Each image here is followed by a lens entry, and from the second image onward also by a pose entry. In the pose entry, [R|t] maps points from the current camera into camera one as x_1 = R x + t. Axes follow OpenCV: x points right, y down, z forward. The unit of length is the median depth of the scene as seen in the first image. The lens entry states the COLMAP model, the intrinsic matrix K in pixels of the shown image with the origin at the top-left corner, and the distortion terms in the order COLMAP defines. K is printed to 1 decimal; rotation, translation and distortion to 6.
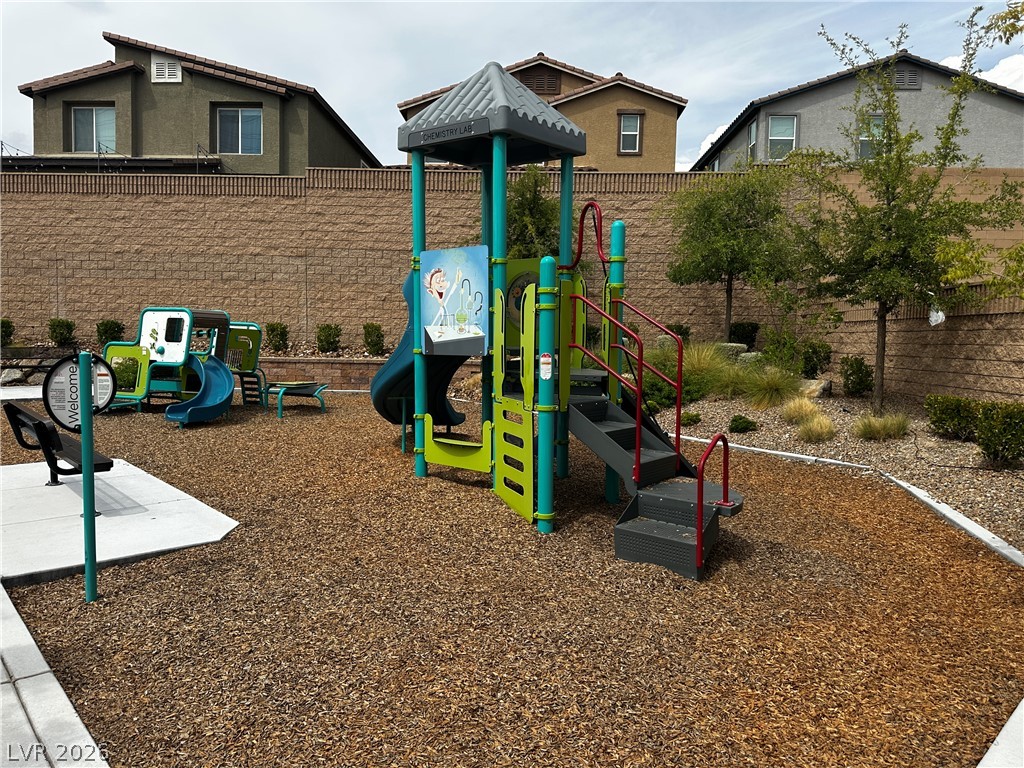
lens RADIAL K [[711.0, 0, 512.0], [0, 711.0, 384.0], [0, 0, 1]] dist [0.003072, 0.000566]
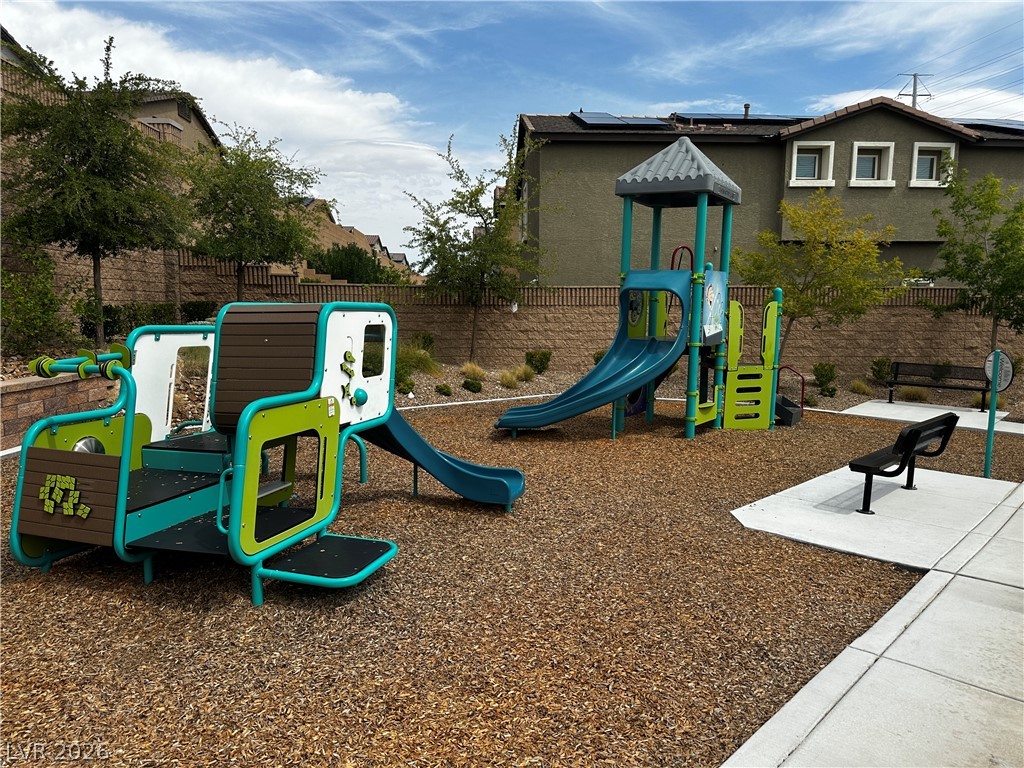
lens RADIAL K [[711.0, 0, 512.0], [0, 711.0, 384.0], [0, 0, 1]] dist [0.003072, 0.000566]
pose [[-0.046460, -0.122224, 0.991415, -0.942871], [0.064775, 0.990029, 0.125088, -0.105891], [-0.996818, 0.070031, -0.038080, 0.918049]]
